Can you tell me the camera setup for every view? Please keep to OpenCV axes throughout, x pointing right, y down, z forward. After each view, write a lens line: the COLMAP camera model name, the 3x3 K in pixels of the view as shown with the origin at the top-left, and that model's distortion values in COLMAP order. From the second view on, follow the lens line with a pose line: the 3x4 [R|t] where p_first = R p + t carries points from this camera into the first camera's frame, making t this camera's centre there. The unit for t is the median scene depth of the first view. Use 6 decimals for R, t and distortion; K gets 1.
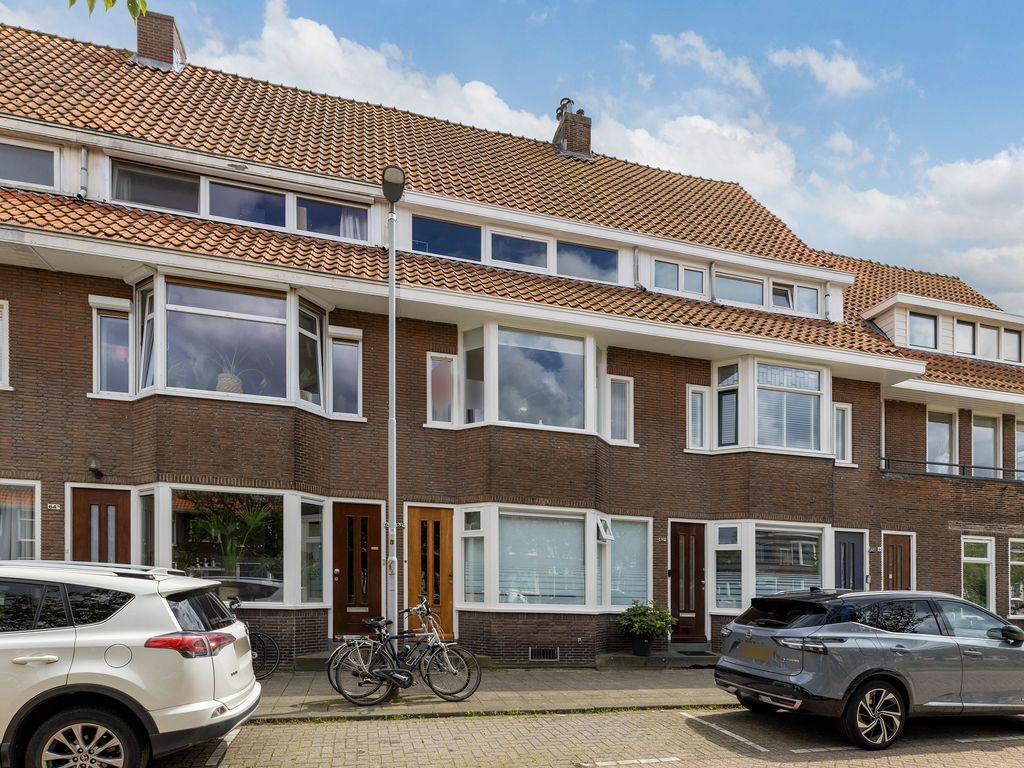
lens RADIAL K [[532.2, 0, 509.4], [0, 532.2, 375.8], [0, 0, 1]] dist [0.004492, 0.001005]
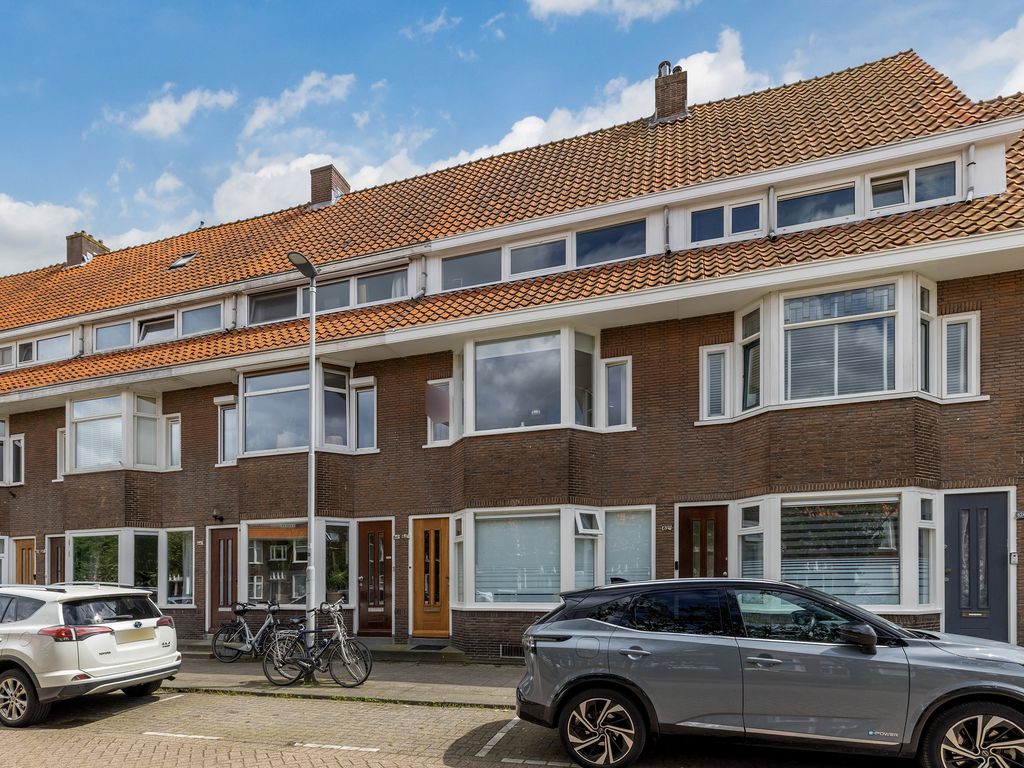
lens RADIAL K [[516.1, 0, 514.6], [0, 516.1, 381.3], [0, 0, 1]] dist [0.004237, -0.000493]
pose [[0.850394, -0.220308, -0.477801, 0.562067], [0.218936, 0.973929, -0.059402, 0.065266], [0.478431, -0.054093, 0.876457, 0.136210]]
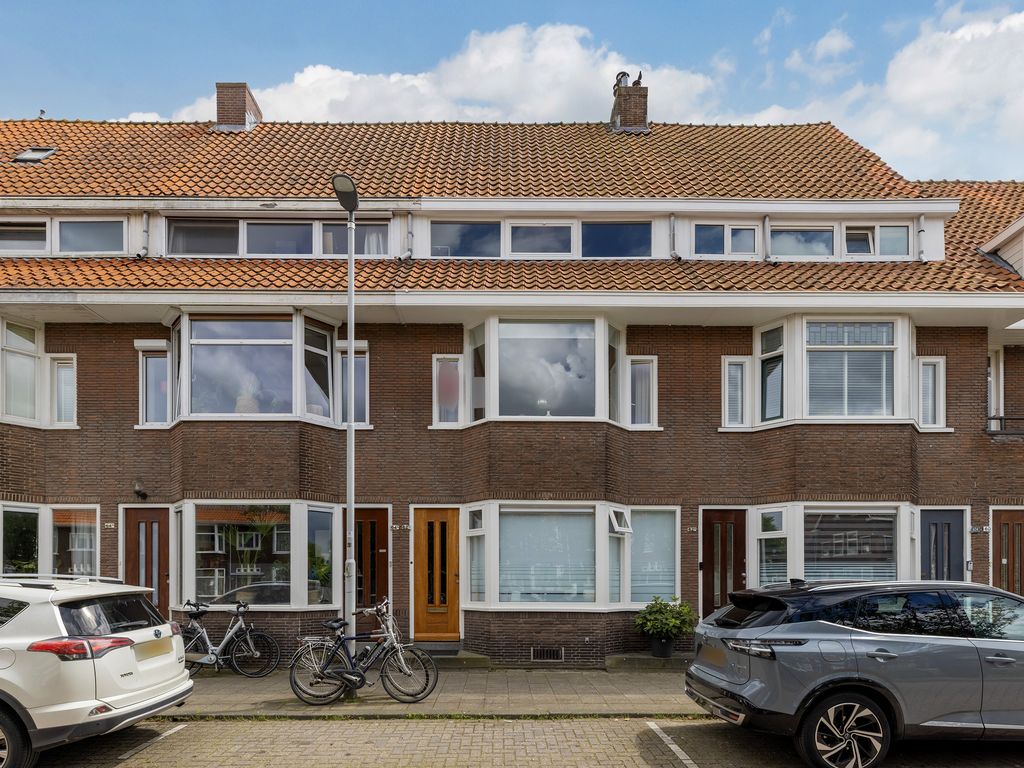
lens RADIAL K [[528.9, 0, 512.0], [0, 528.9, 384.0], [0, 0, 1]] dist [0.003809, 0.001198]
pose [[0.969505, -0.105892, -0.221015, 0.224207], [0.109466, 0.993983, 0.003951, 0.025140], [0.219266, -0.028024, 0.975262, 0.063088]]
